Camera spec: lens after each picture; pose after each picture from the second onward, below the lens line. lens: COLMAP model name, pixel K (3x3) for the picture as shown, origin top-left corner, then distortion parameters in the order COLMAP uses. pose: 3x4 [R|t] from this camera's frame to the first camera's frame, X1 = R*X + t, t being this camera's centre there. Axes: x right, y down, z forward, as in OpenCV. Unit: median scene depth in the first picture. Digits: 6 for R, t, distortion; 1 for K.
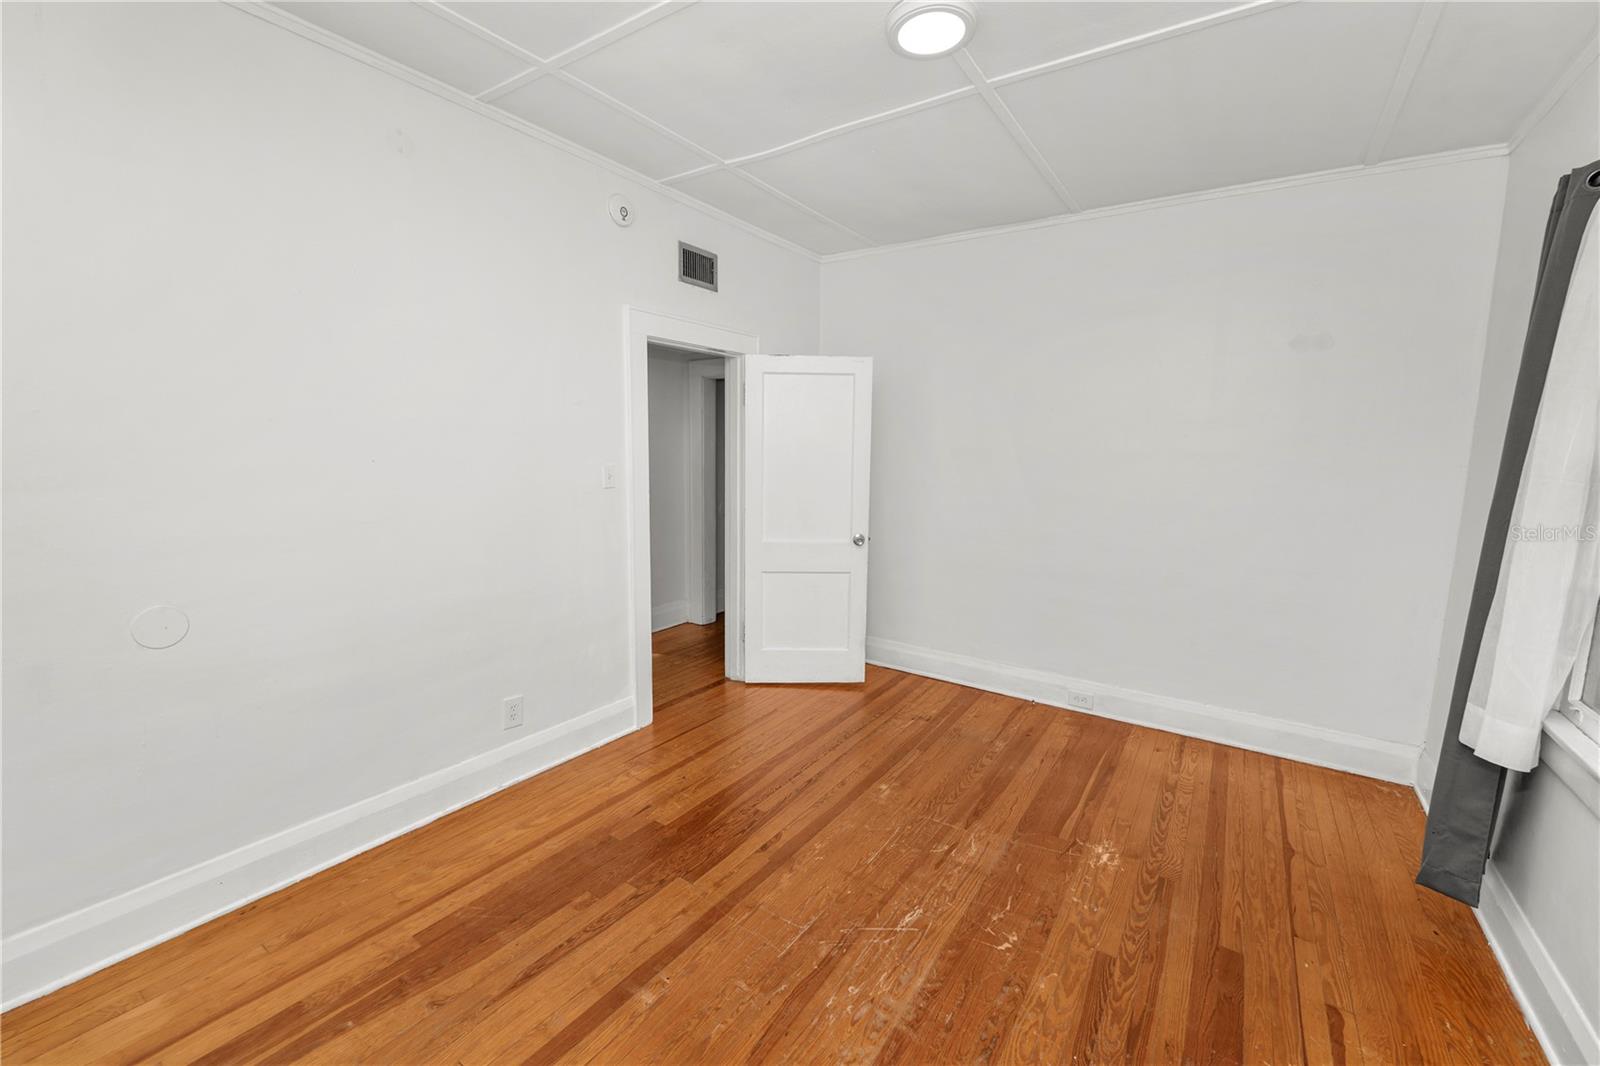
lens RADIAL K [[651.2, 0, 801.5], [0, 651.2, 537.2], [0, 0, 1]] dist [-0.011677, 0.000362]
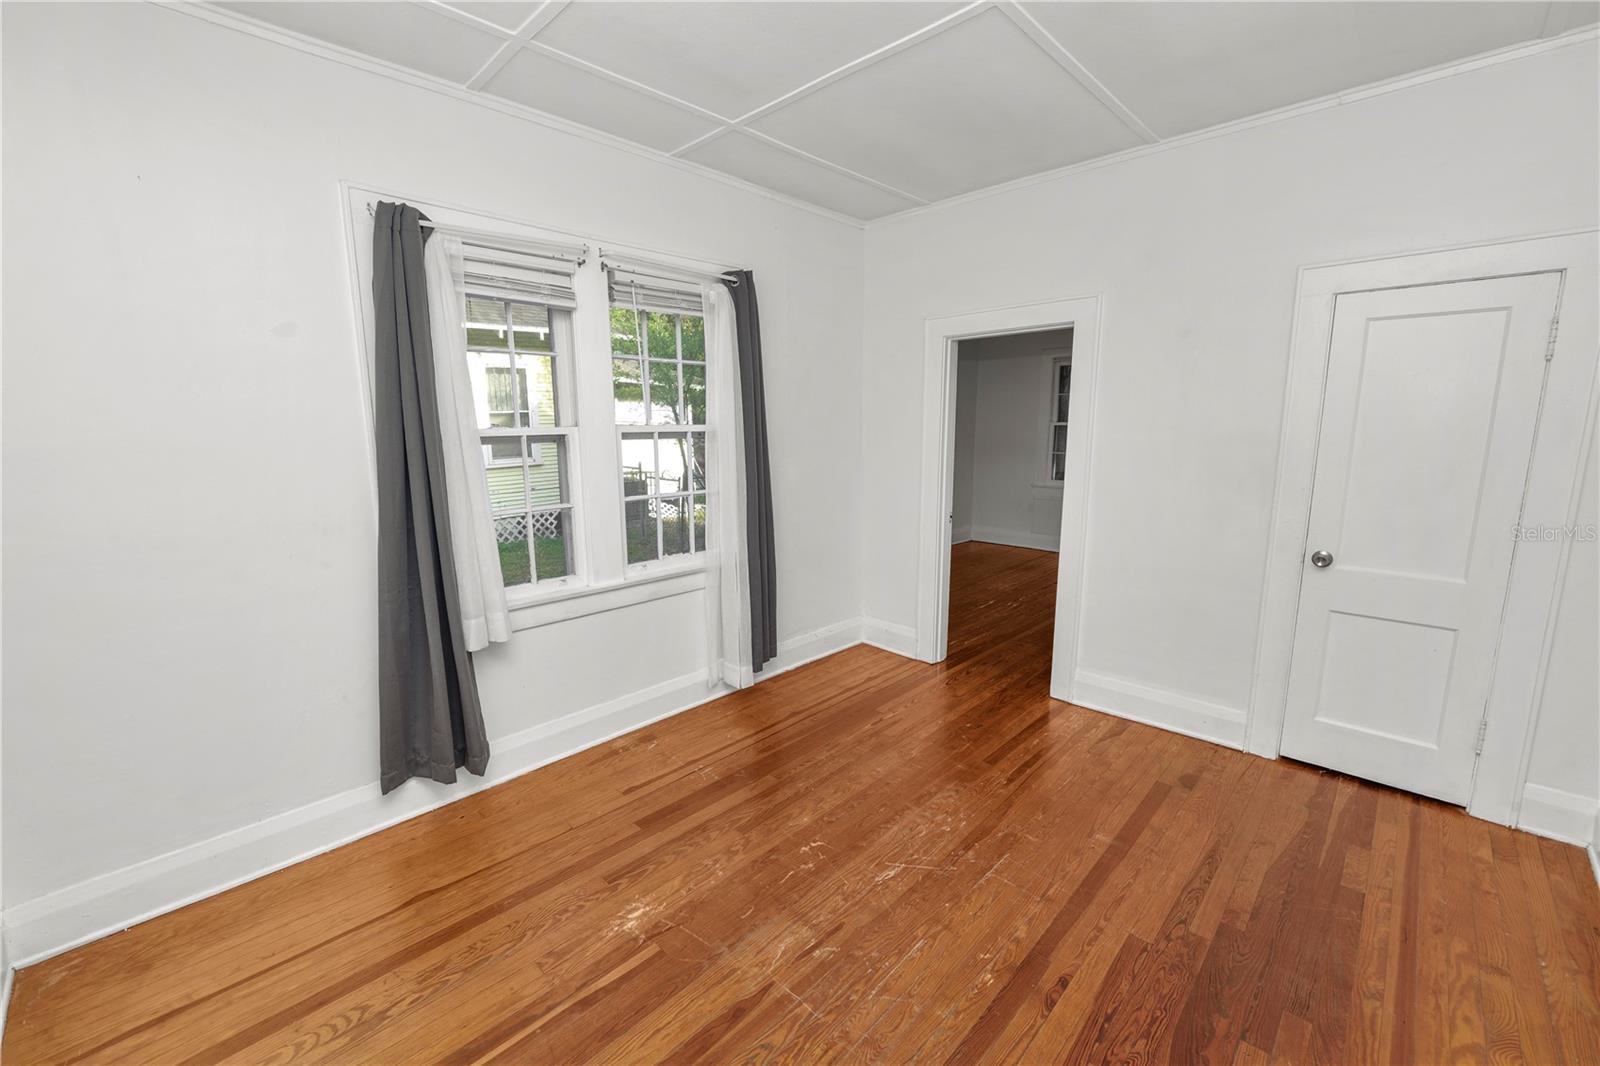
lens RADIAL K [[651.2, 0, 800.6], [0, 651.2, 537.7], [0, 0, 1]] dist [-0.011677, 0.000362]
pose [[-0.986420, -0.038488, 0.159672, 0.156418], [0.013696, 0.949495, 0.313482, -0.261528], [-0.163673, 0.311411, -0.936074, 1.781827]]
